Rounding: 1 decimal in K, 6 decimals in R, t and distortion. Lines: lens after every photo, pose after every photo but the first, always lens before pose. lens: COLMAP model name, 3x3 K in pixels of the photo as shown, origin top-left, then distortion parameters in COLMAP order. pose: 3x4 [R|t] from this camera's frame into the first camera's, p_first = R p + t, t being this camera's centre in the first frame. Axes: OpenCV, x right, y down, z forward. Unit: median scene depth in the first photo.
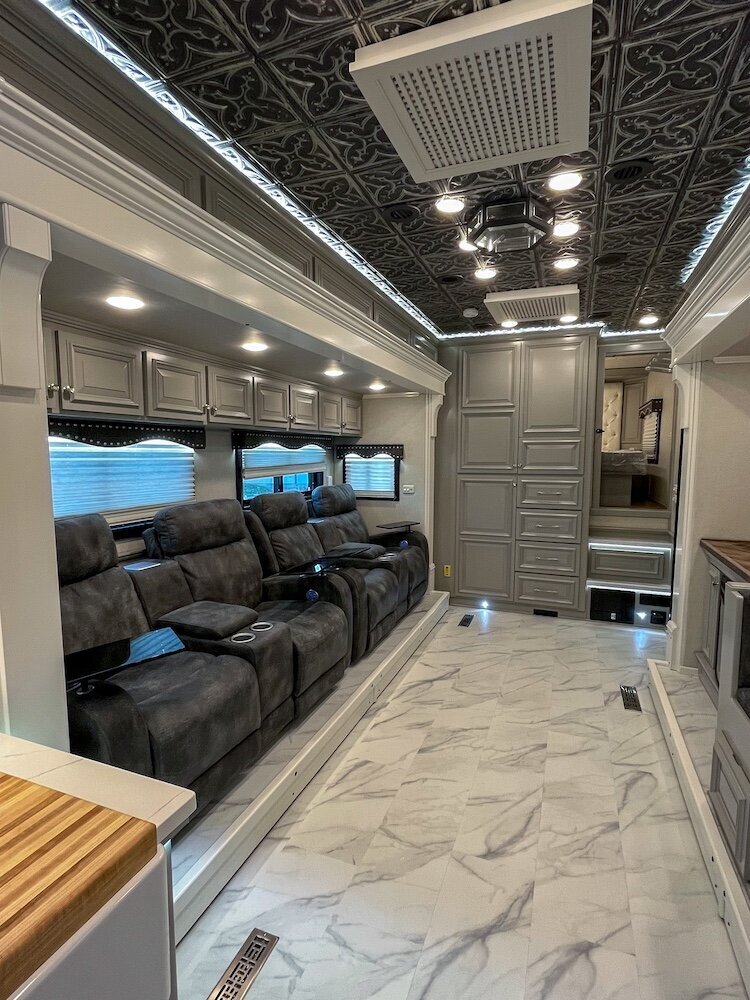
lens RADIAL K [[518.1, 0, 369.9], [0, 518.1, 502.6], [0, 0, 1]] dist [-0.000679, 0.000884]
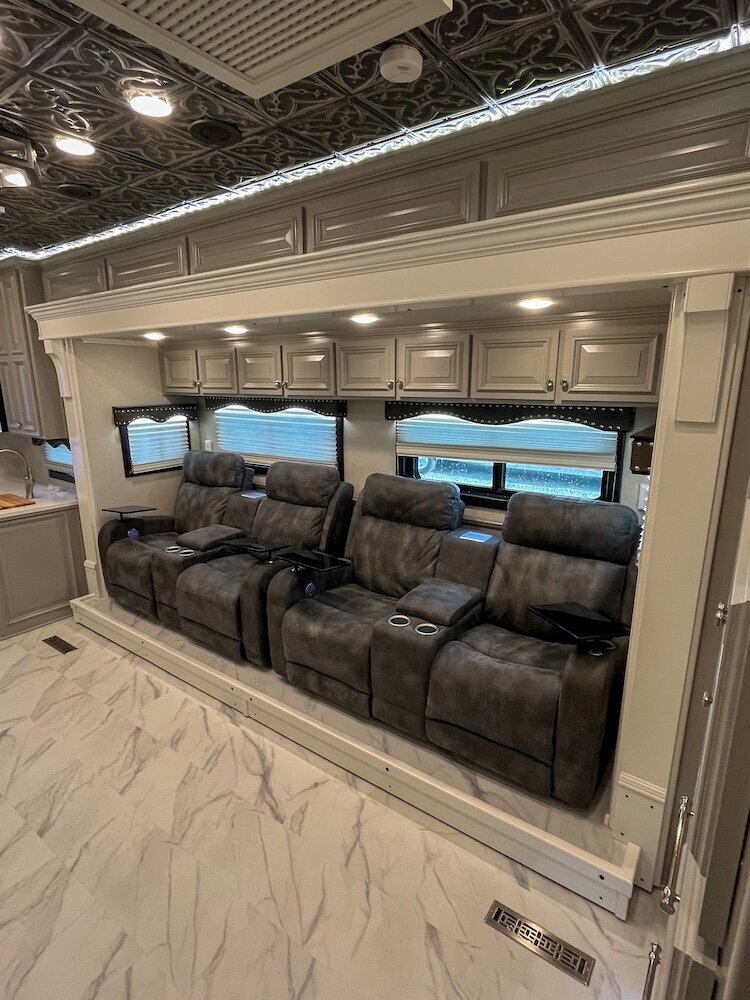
lens RADIAL K [[518.1, 0, 371.8], [0, 518.1, 500.1], [0, 0, 1]] dist [-0.000679, 0.000884]
pose [[-0.249897, 0.234717, -0.939393, 0.757449], [-0.082052, 0.961551, 0.262081, -0.243790], [0.964790, 0.142572, -0.221030, 1.441651]]
